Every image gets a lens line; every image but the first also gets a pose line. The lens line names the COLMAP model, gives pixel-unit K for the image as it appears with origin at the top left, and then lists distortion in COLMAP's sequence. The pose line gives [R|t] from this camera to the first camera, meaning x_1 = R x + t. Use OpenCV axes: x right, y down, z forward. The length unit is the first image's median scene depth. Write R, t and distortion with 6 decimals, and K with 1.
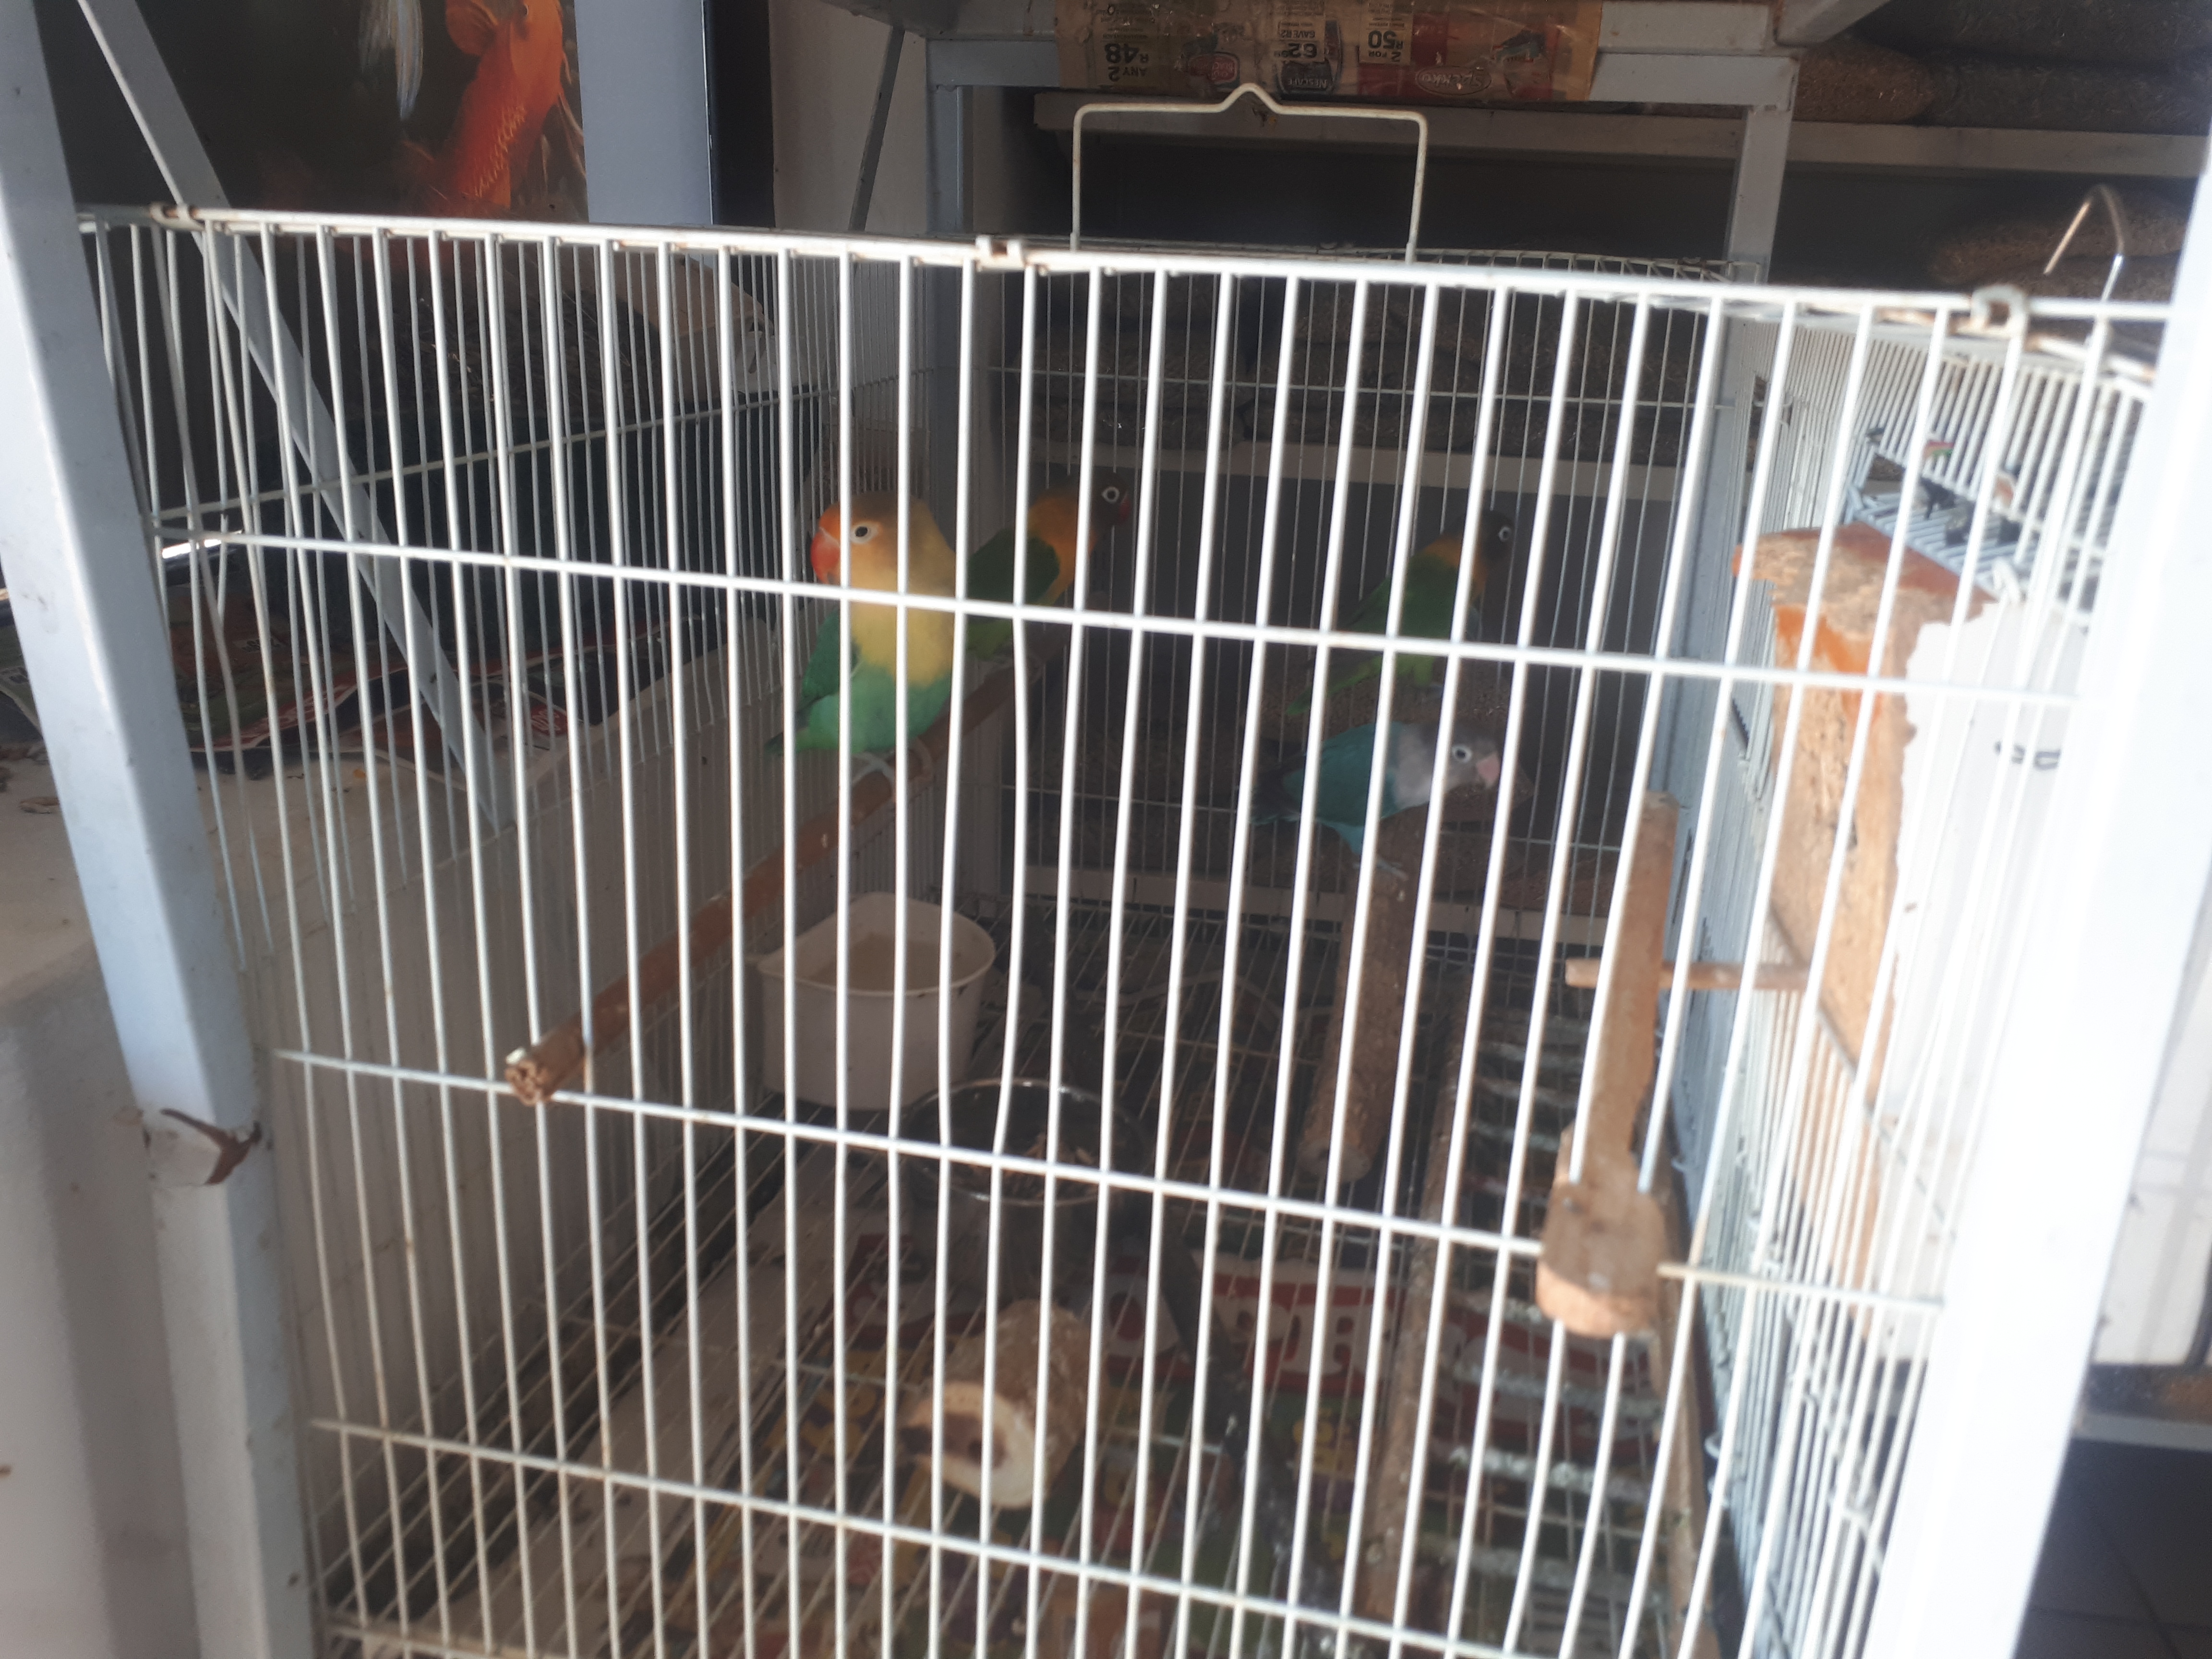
lens RADIAL K [[1820.1, 0, 1058.0], [0, 1820.1, 825.0], [0, 0, 1]] dist [0.000178, -0.011115]
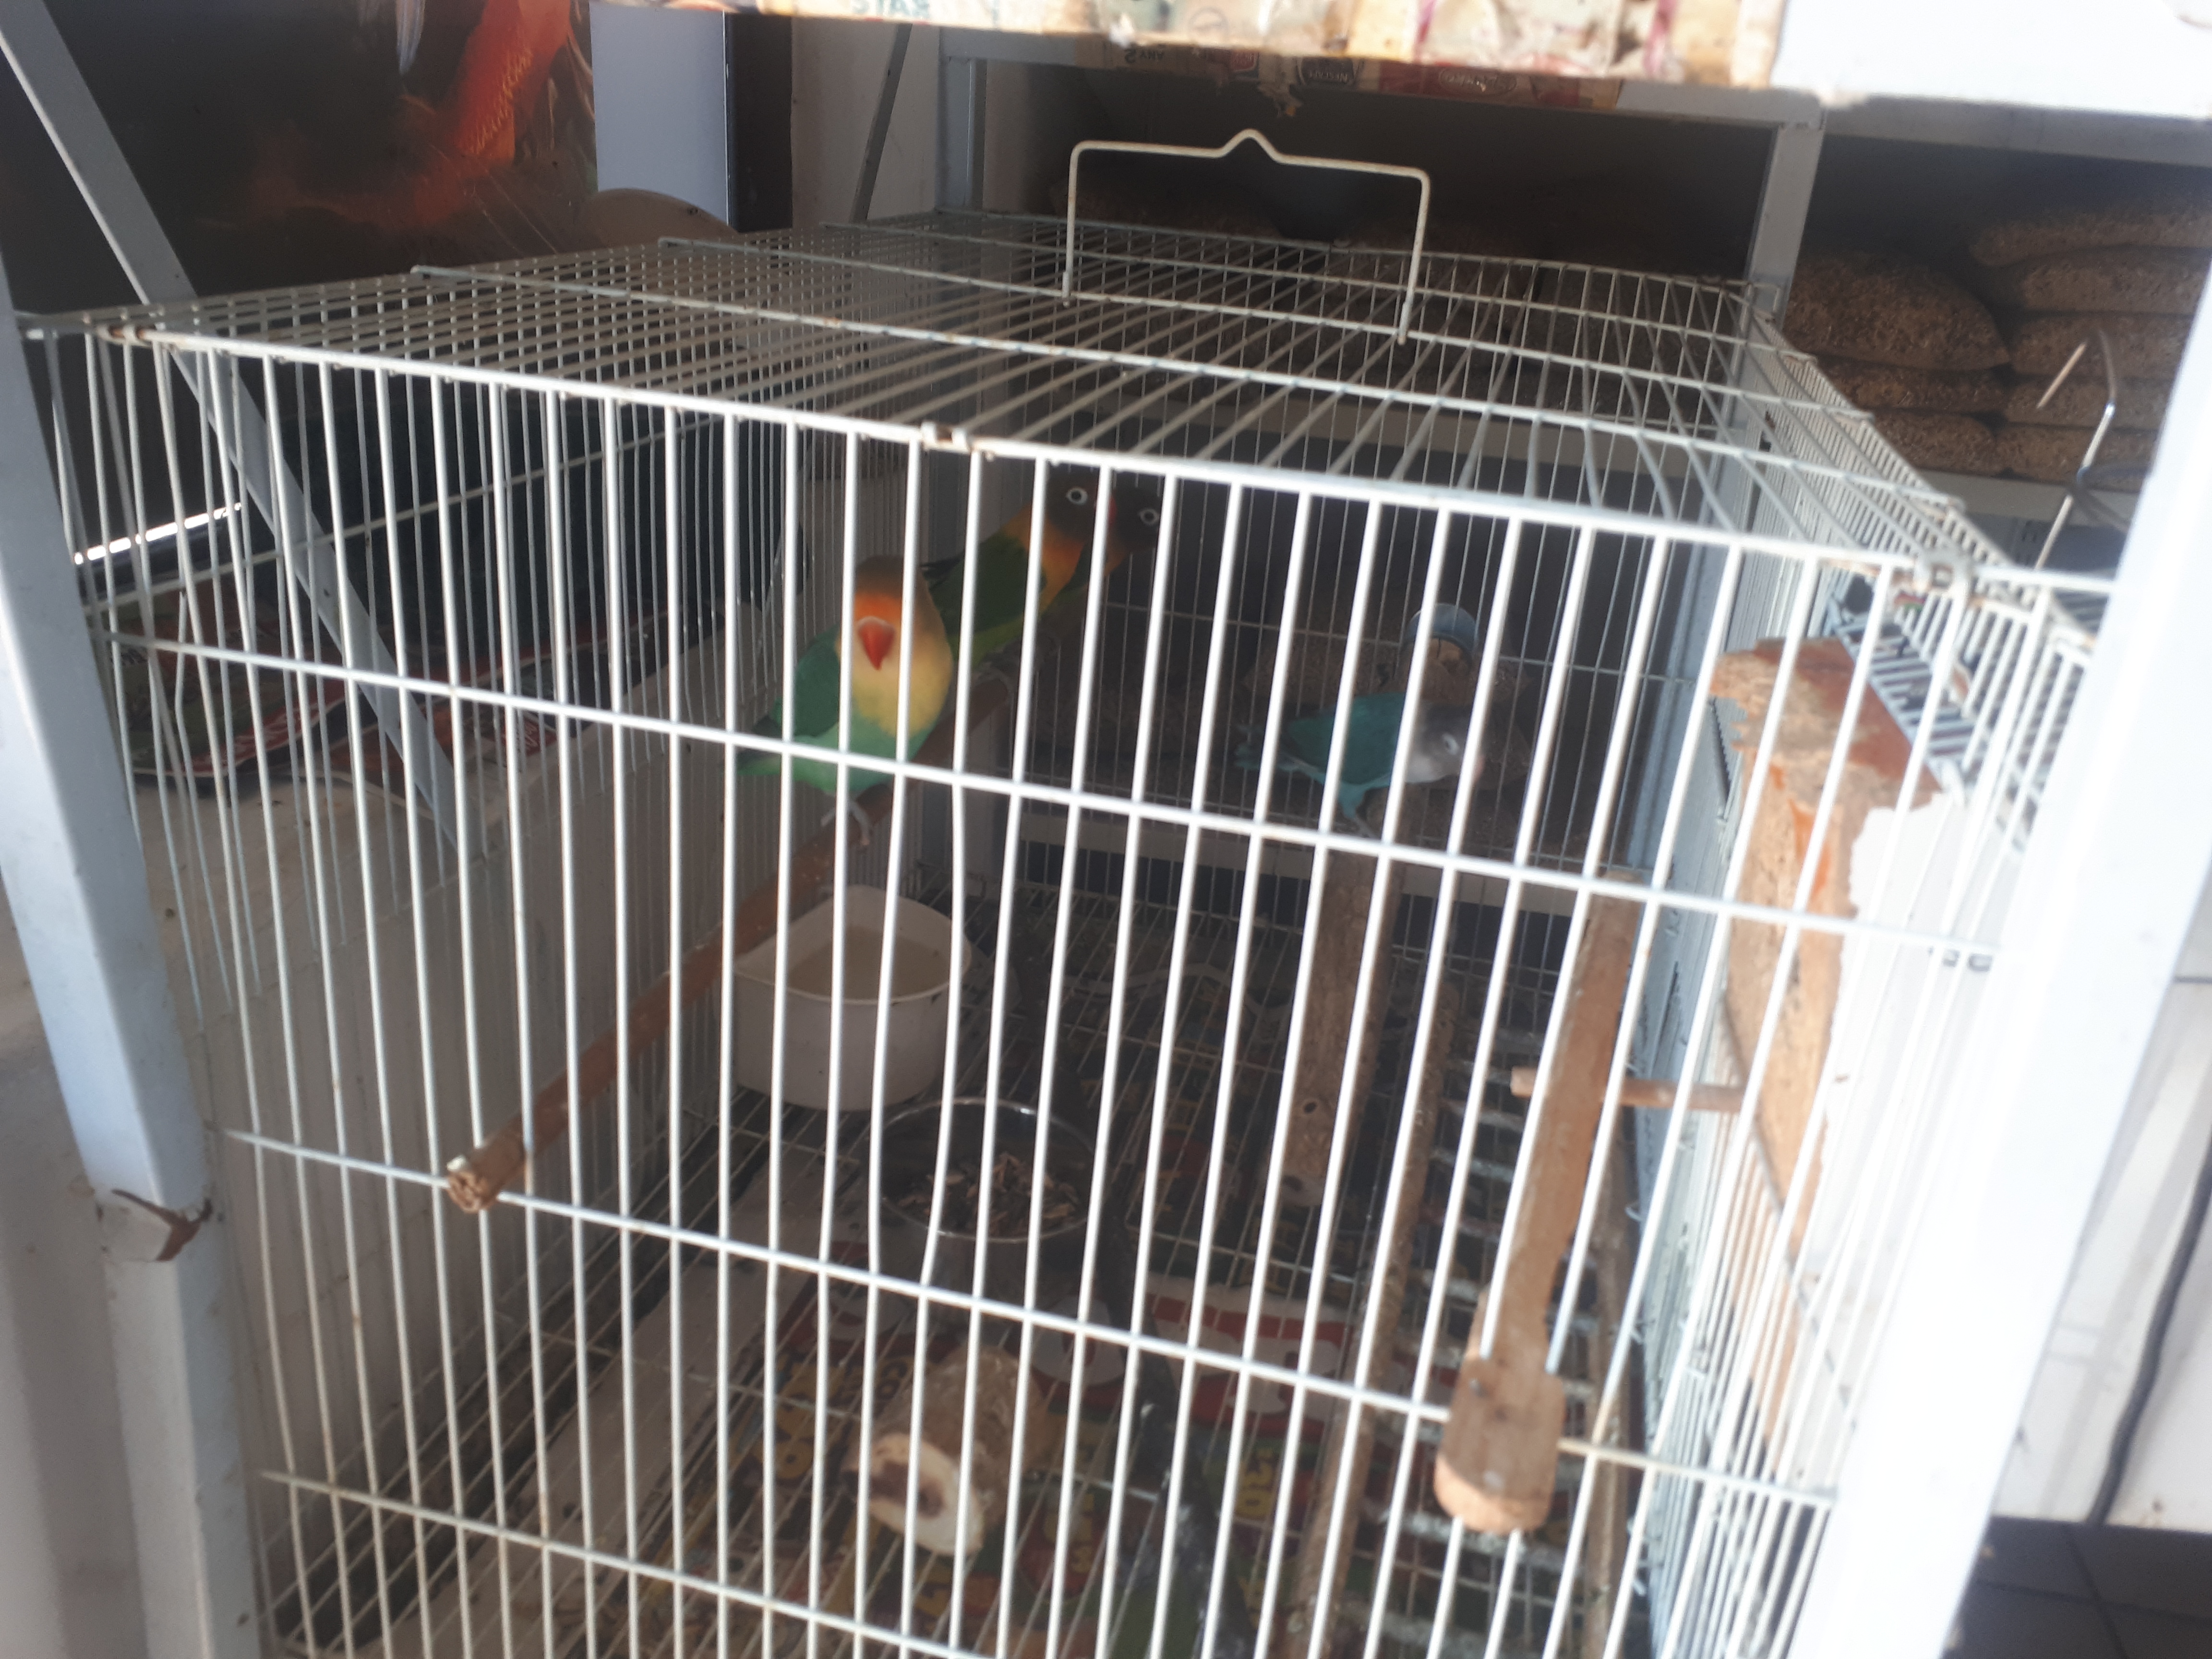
lens RADIAL K [[1820.1, 0, 1040.2], [0, 1820.1, 886.0], [0, 0, 1]] dist [0.000178, -0.011115]
pose [[0.999099, 0.041736, -0.007645, 0.027029], [-0.041153, 0.997036, 0.064999, -0.100188], [0.010335, -0.064626, 0.997856, -0.000786]]
